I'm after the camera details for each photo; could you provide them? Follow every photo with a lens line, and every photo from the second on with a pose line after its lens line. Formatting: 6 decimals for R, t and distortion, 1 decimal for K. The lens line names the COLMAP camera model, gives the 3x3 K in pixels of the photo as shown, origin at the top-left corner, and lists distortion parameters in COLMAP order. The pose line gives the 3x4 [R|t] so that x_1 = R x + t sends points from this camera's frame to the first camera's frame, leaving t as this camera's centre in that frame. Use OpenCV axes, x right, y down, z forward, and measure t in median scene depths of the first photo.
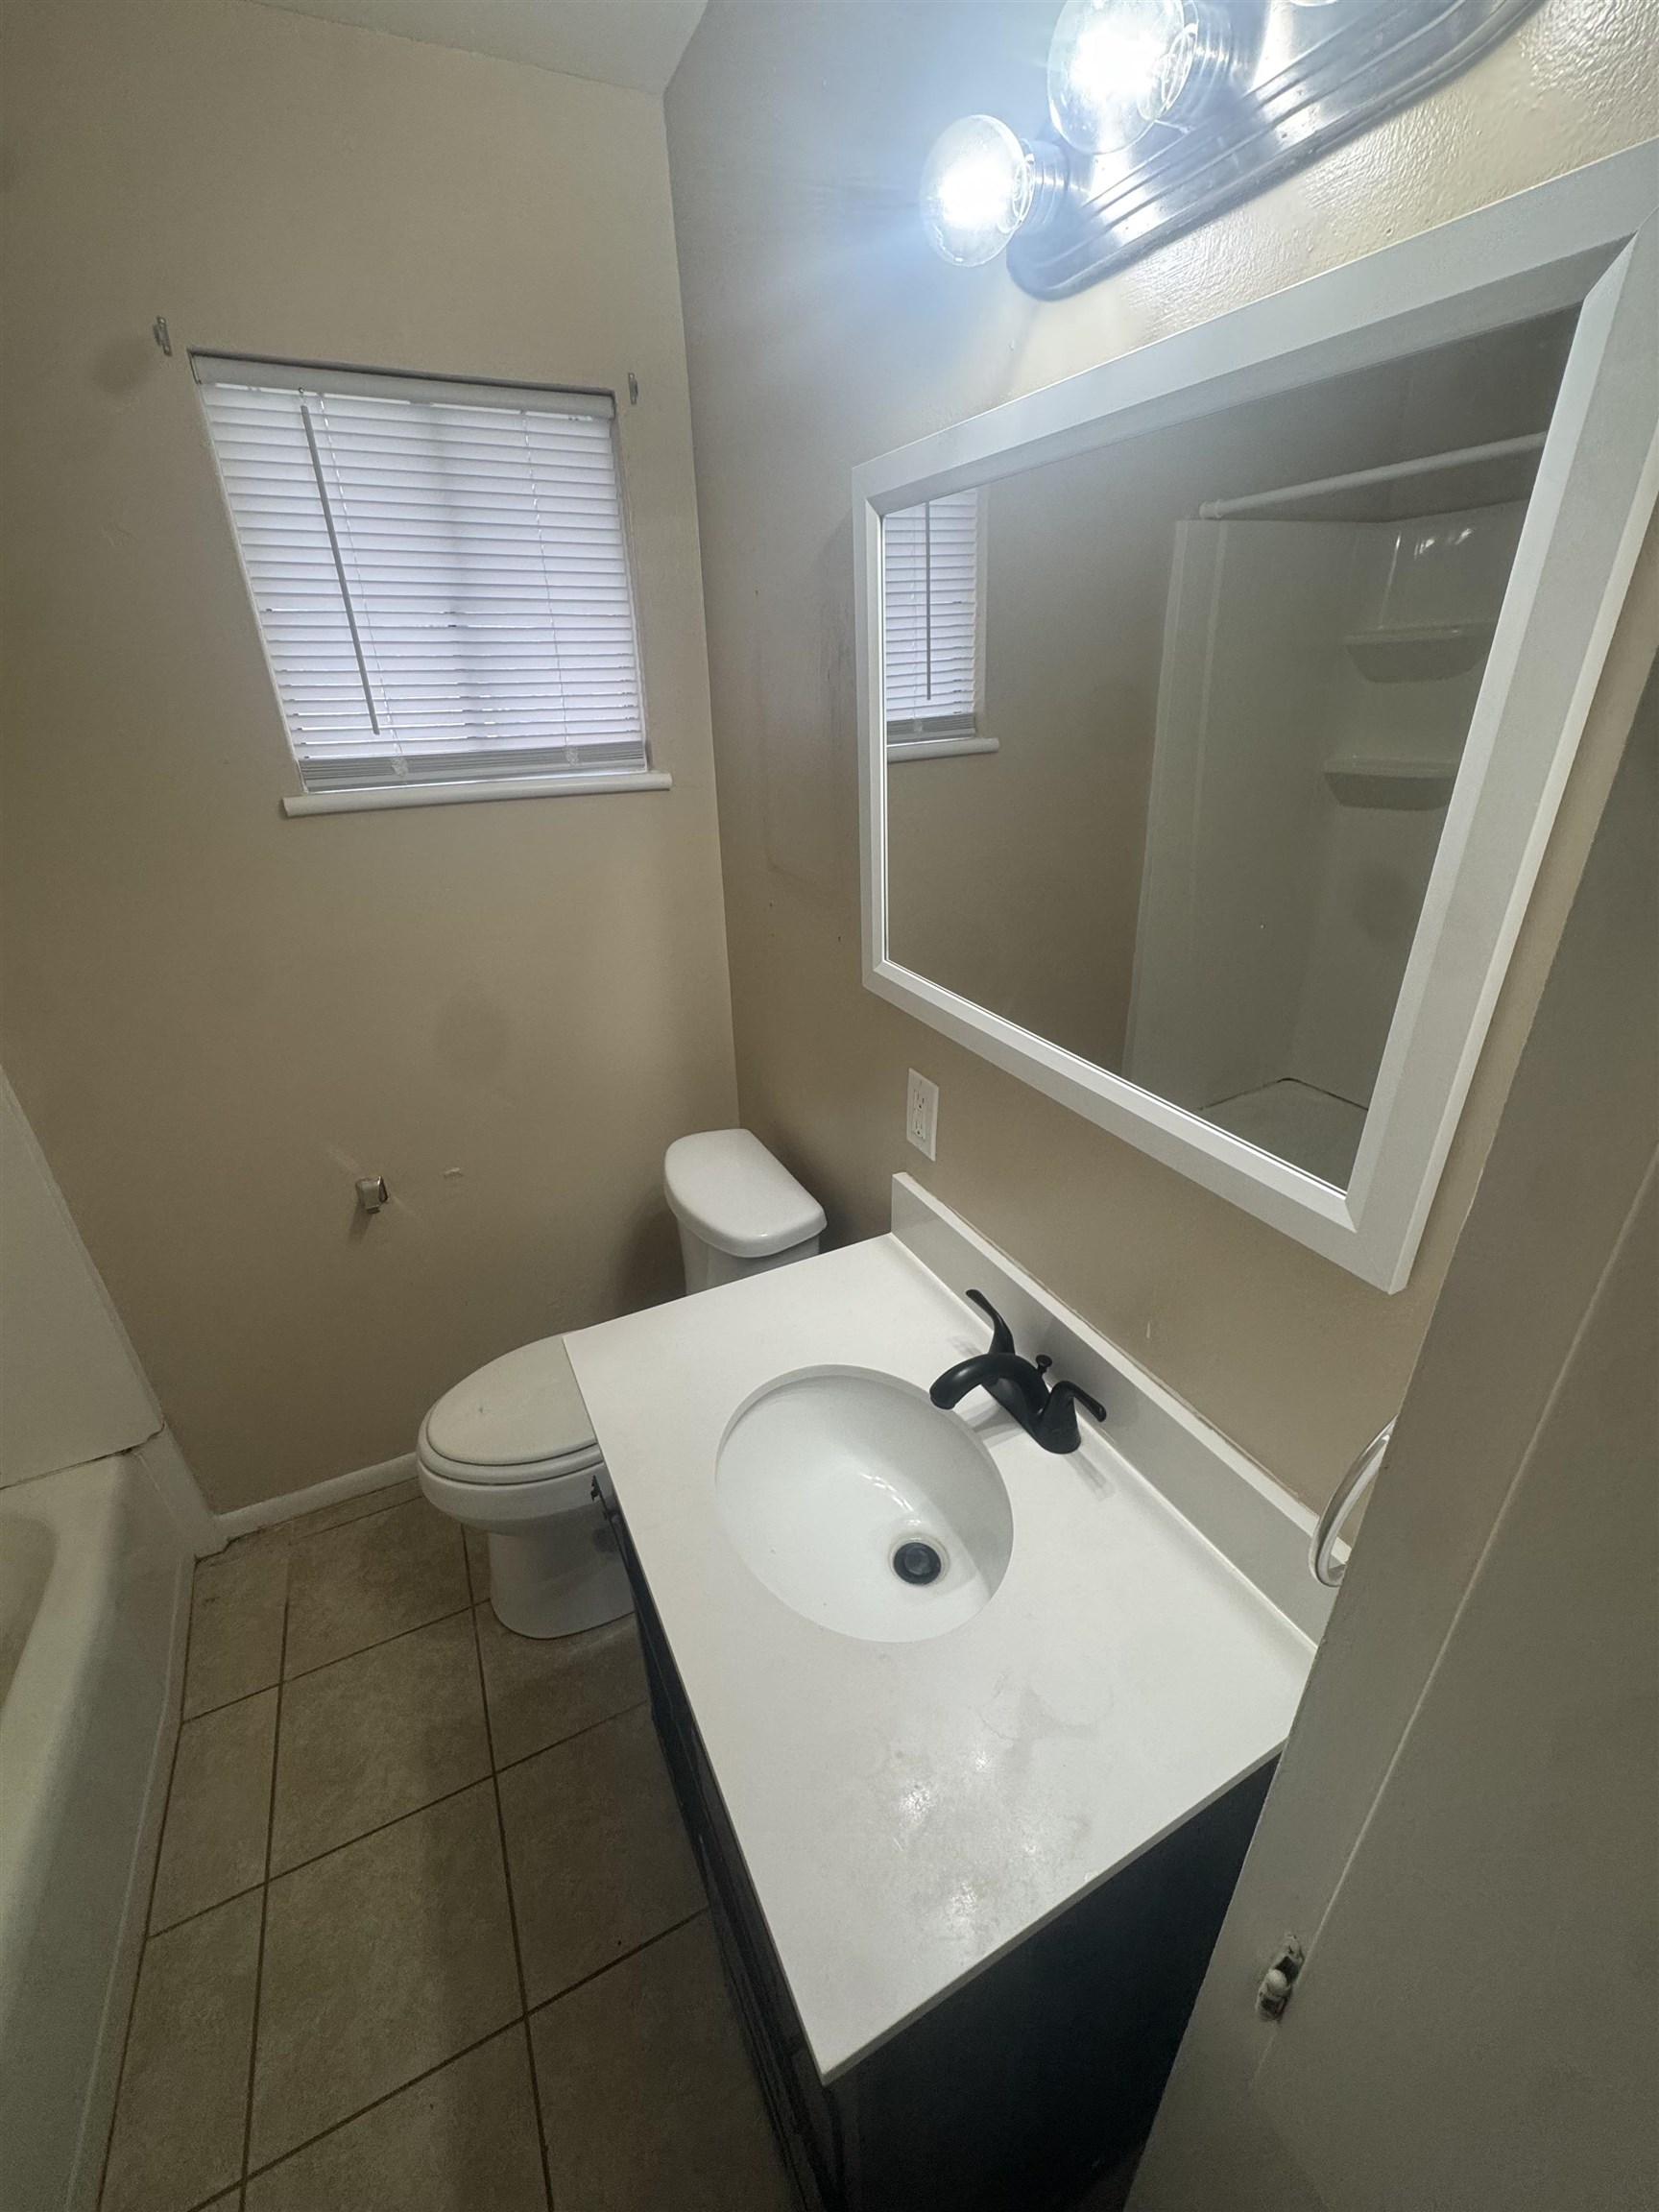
lens RADIAL K [[885.5, 0, 833.7], [0, 885.5, 1103.9], [0, 0, 1]] dist [-0.007030, 0.001201]
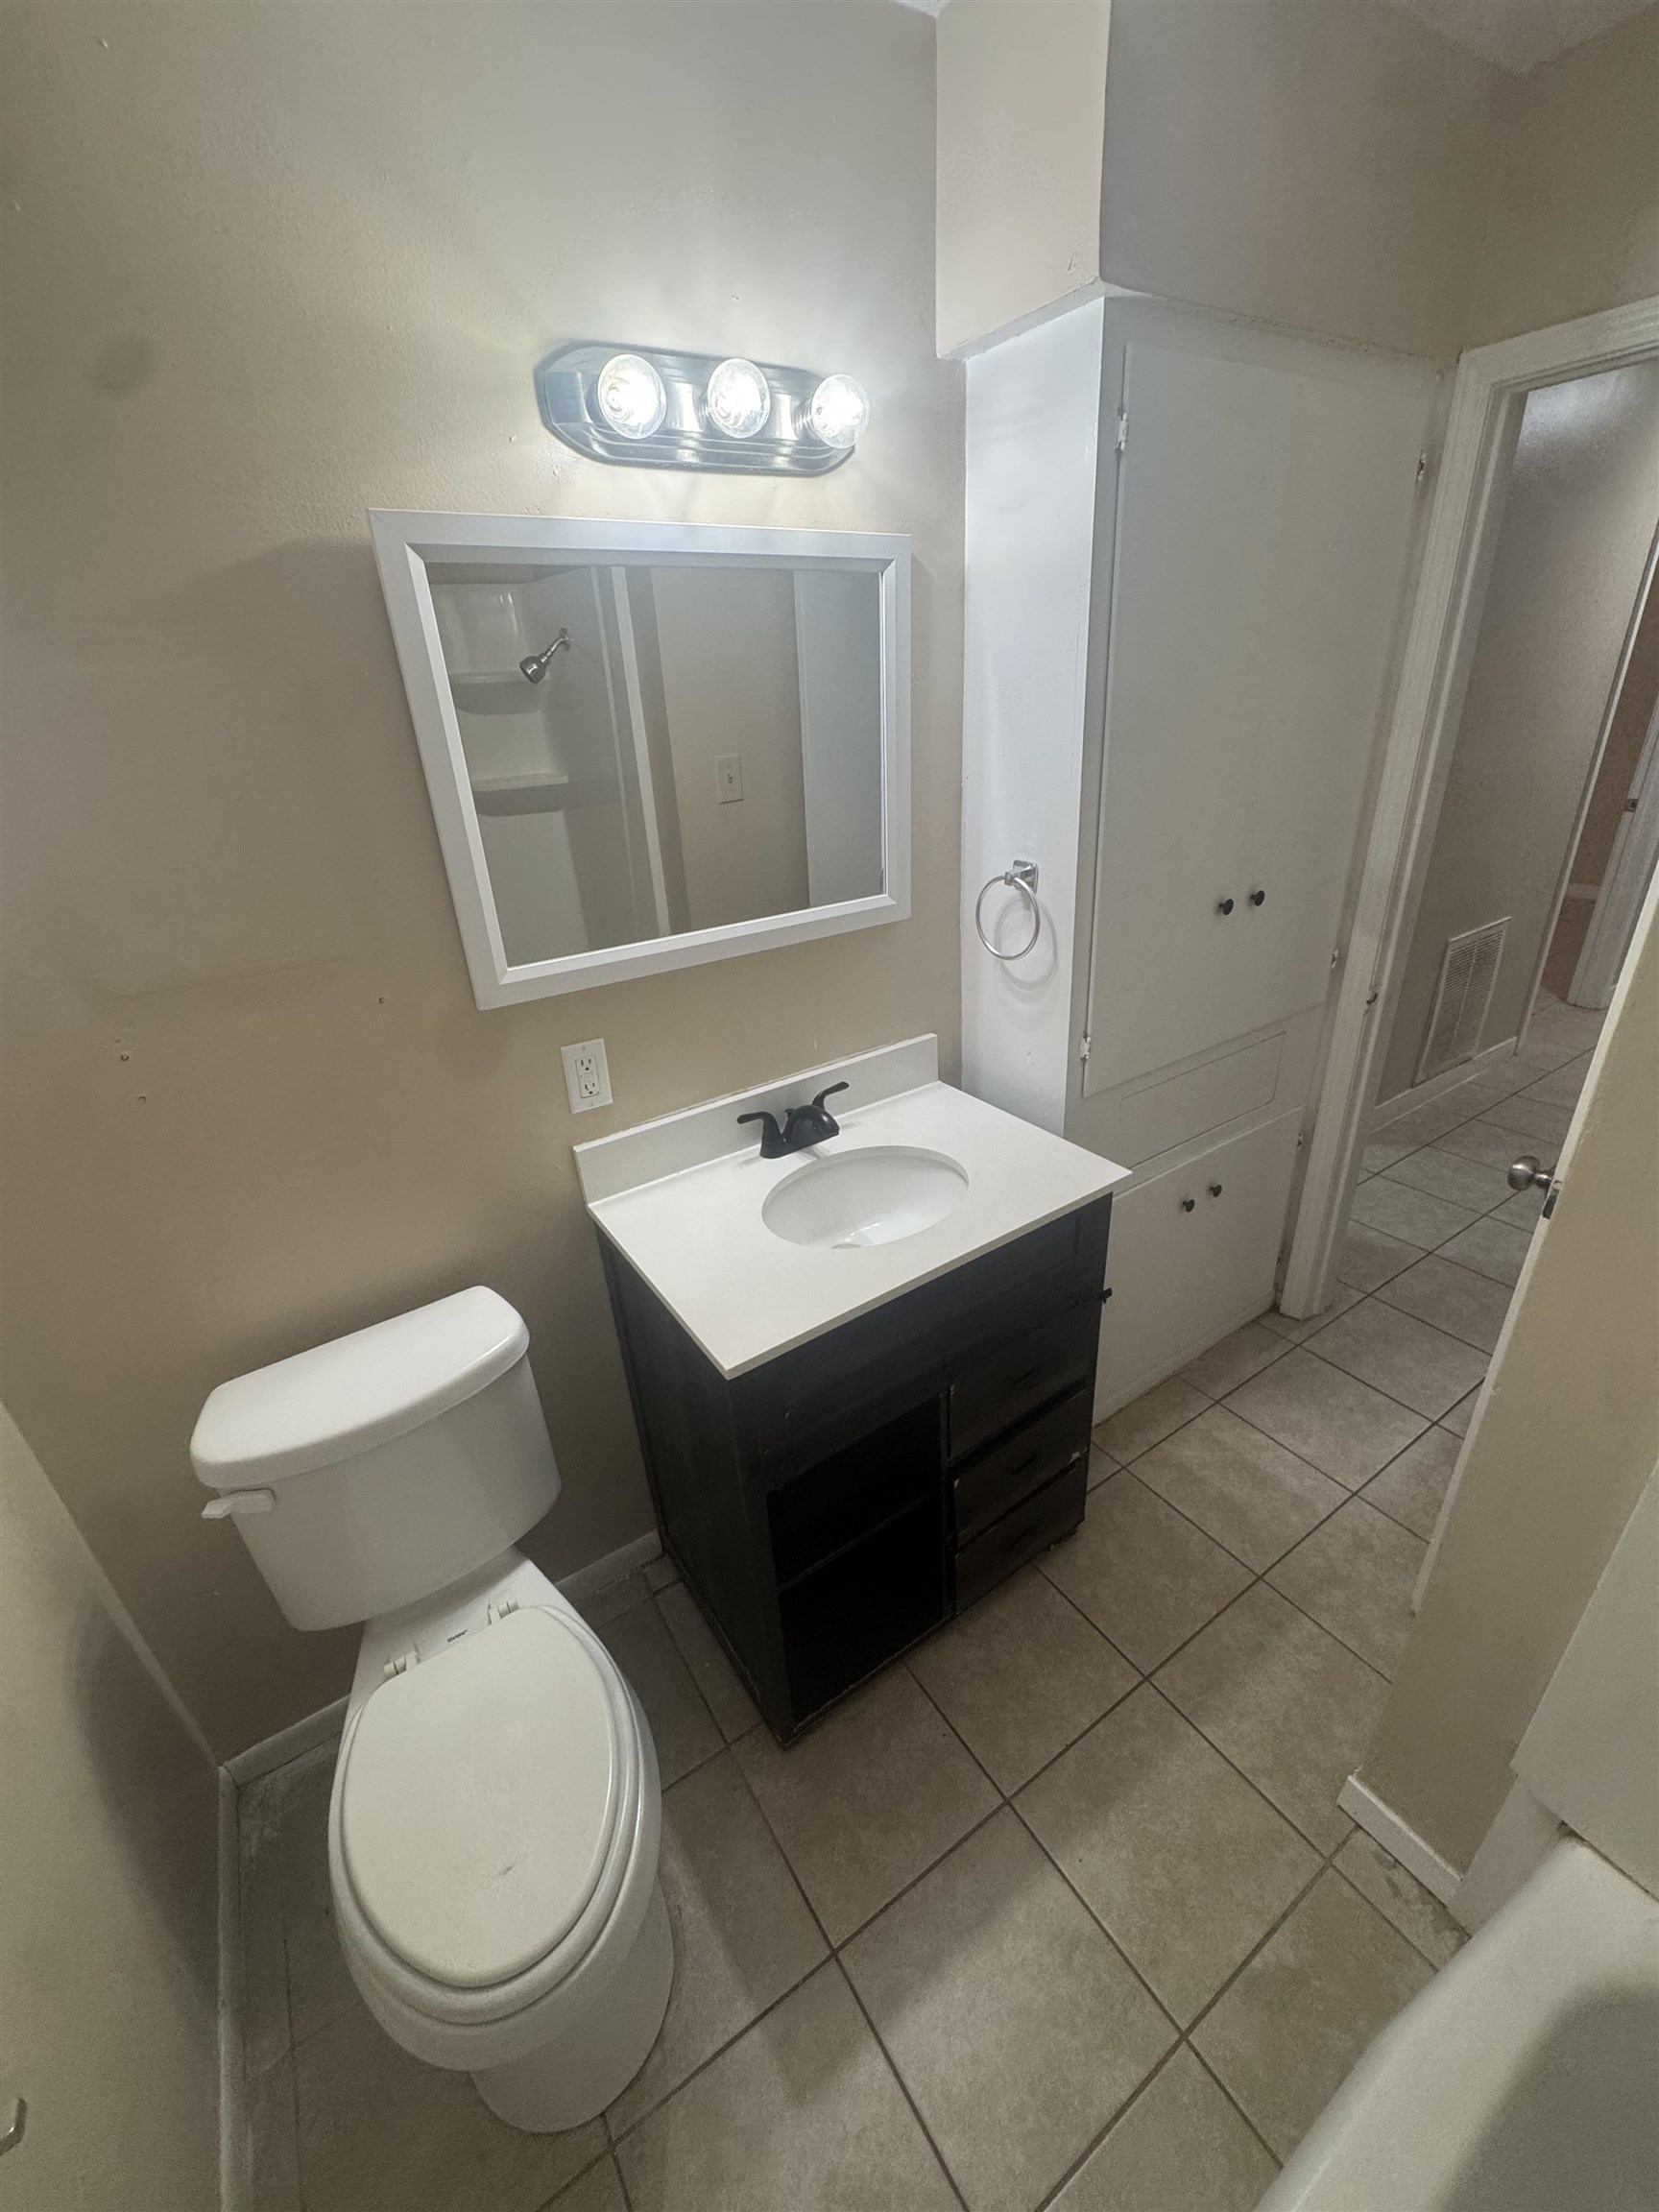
lens RADIAL K [[885.5, 0, 829.1], [0, 885.5, 1108.6], [0, 0, 1]] dist [-0.007030, 0.001201]
pose [[-0.120043, -0.400521, 0.908390, -0.732093], [0.485223, 0.774600, 0.405653, -0.197790], [-0.866111, 0.489468, 0.101356, 0.453232]]
